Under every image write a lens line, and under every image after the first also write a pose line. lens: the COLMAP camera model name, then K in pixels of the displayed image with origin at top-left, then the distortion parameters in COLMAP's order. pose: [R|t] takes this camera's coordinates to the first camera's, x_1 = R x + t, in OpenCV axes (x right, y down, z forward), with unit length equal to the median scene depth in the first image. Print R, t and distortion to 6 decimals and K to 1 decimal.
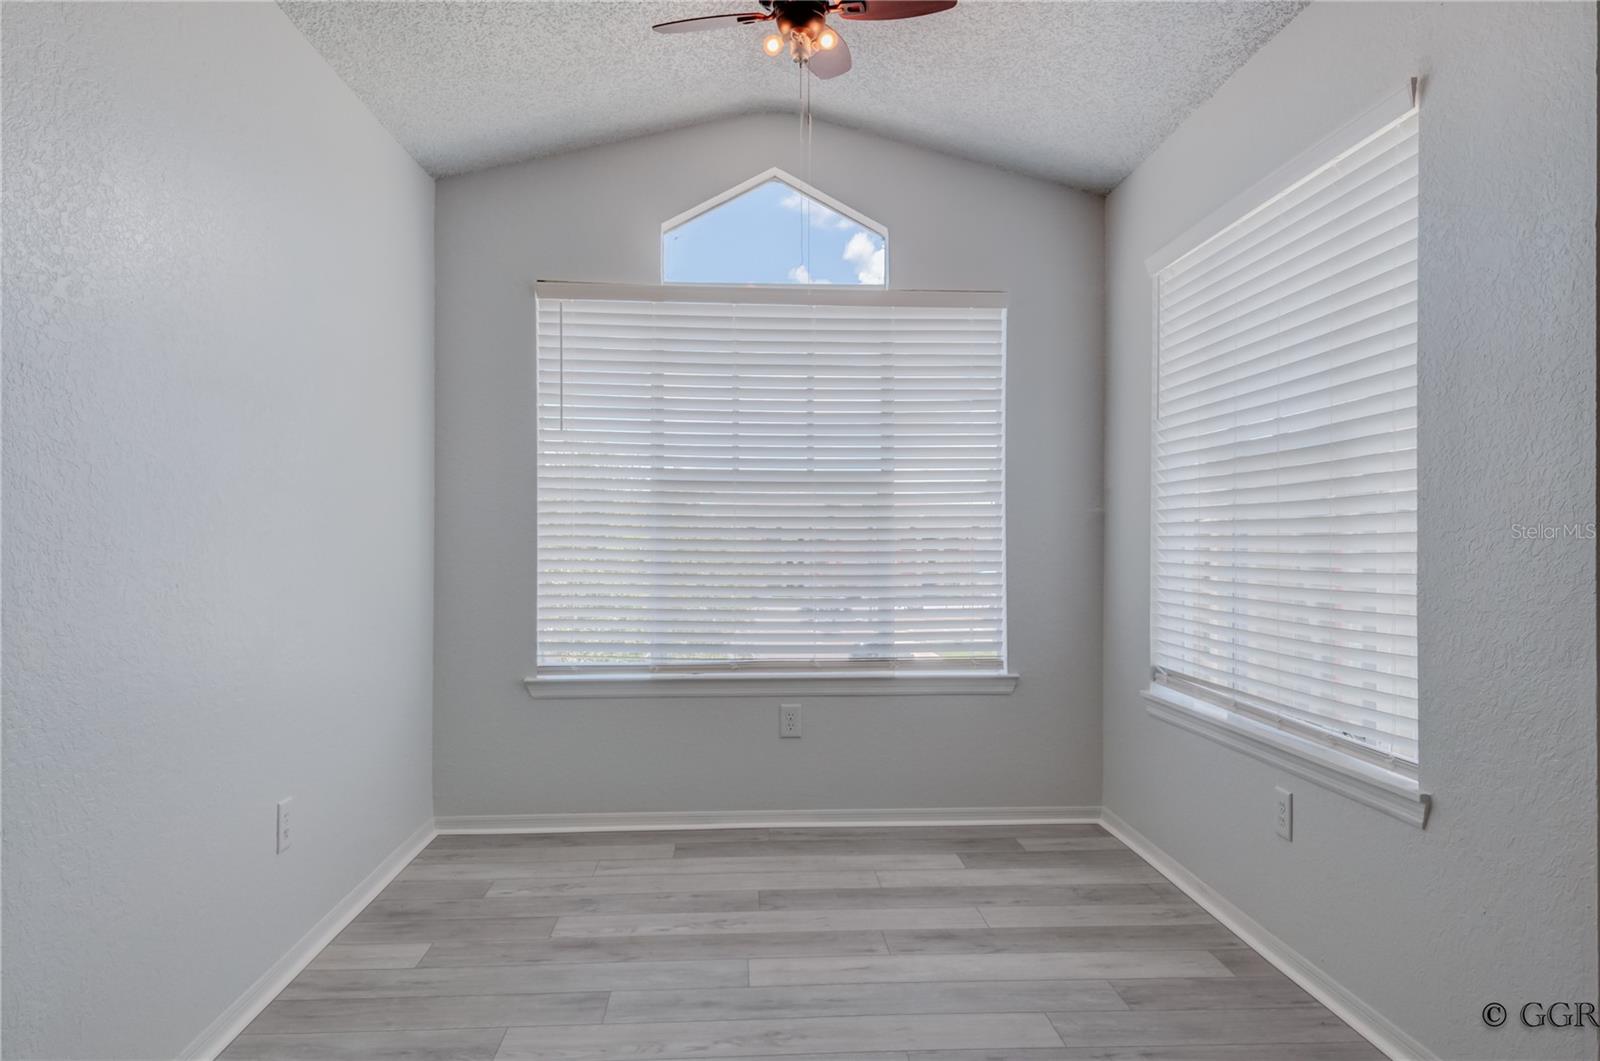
lens RADIAL K [[1116.1, 0, 810.8], [0, 1116.1, 530.9], [0, 0, 1]] dist [0.055957, -0.049360]
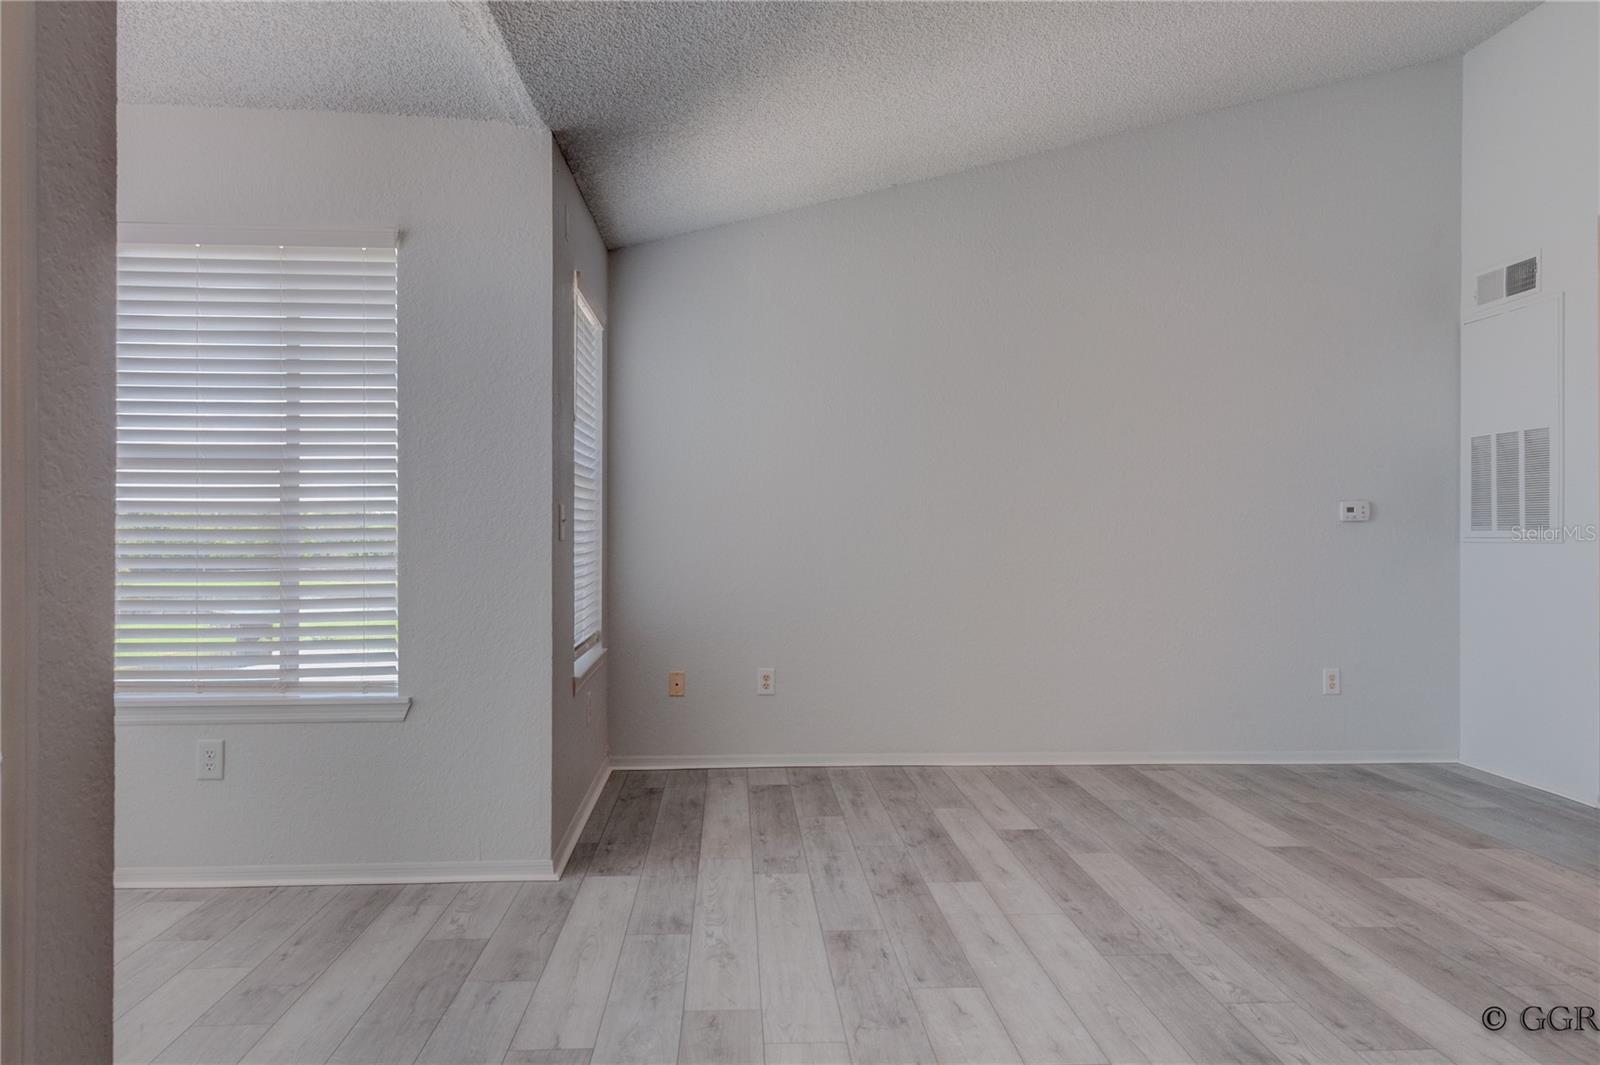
lens RADIAL K [[1116.1, 0, 800.8], [0, 1116.1, 538.7], [0, 0, 1]] dist [0.055957, -0.049360]
pose [[0.002197, -0.003488, 0.999992, -0.594848], [-0.010345, 0.999940, 0.003511, 0.002476], [-0.999944, -0.010352, 0.002161, 0.277716]]
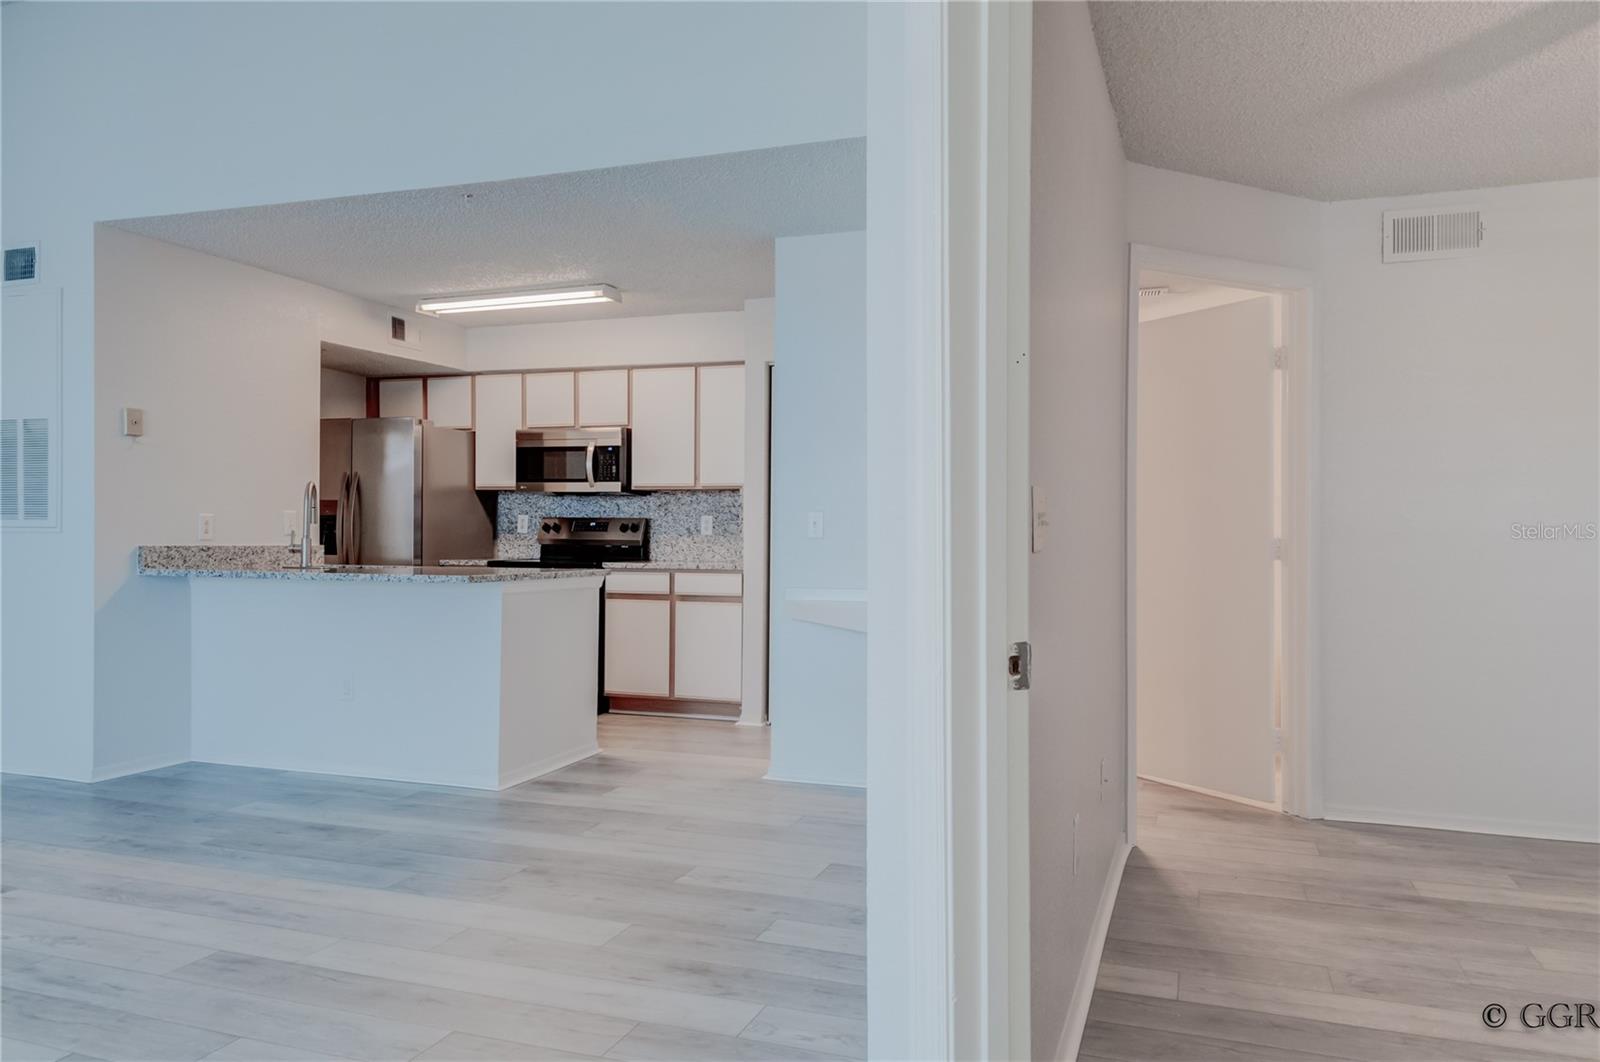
lens RADIAL K [[1116.1, 0, 806.9], [0, 1116.1, 532.5], [0, 0, 1]] dist [0.055957, -0.049360]
pose [[-0.918108, -0.008126, 0.396246, -0.628023], [-0.011906, 0.999904, -0.007081, 0.002134], [-0.396151, -0.011219, -0.918117, 0.283368]]
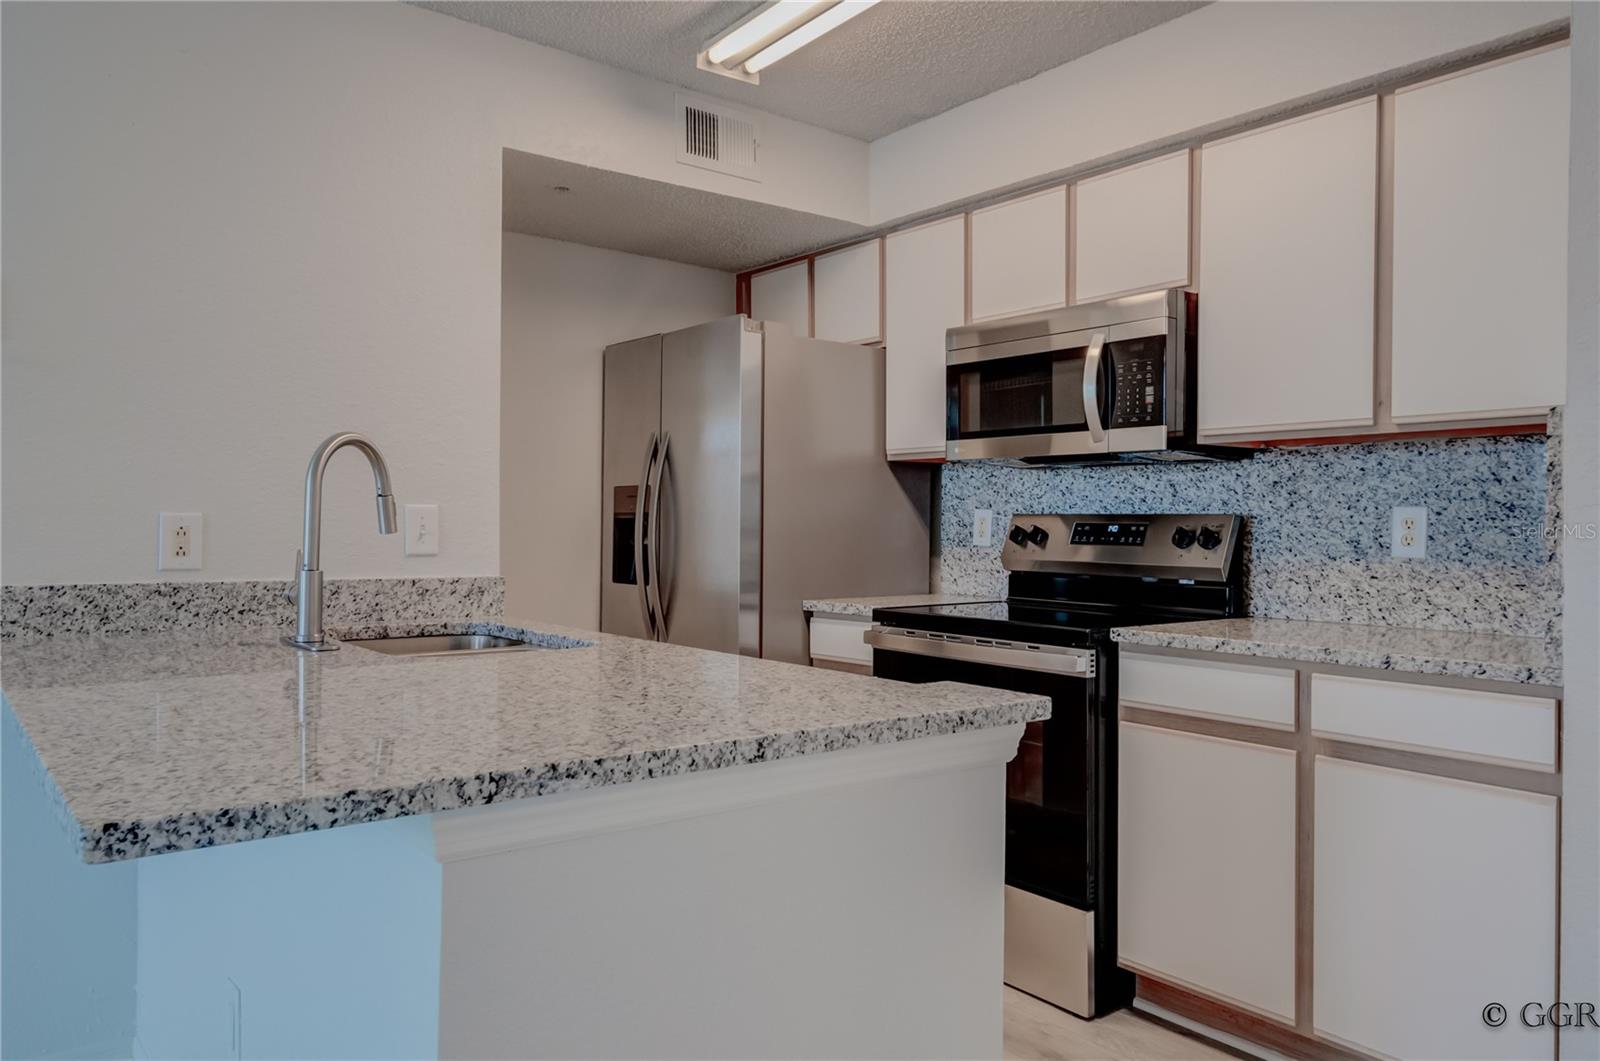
lens RADIAL K [[1116.1, 0, 802.0], [0, 1116.1, 529.5], [0, 0, 1]] dist [0.055957, -0.049360]
pose [[-0.568779, -0.009271, 0.822438, -0.107824], [-0.014327, 0.999896, 0.001364, -0.018213], [-0.822366, -0.011007, -0.568853, -0.635131]]
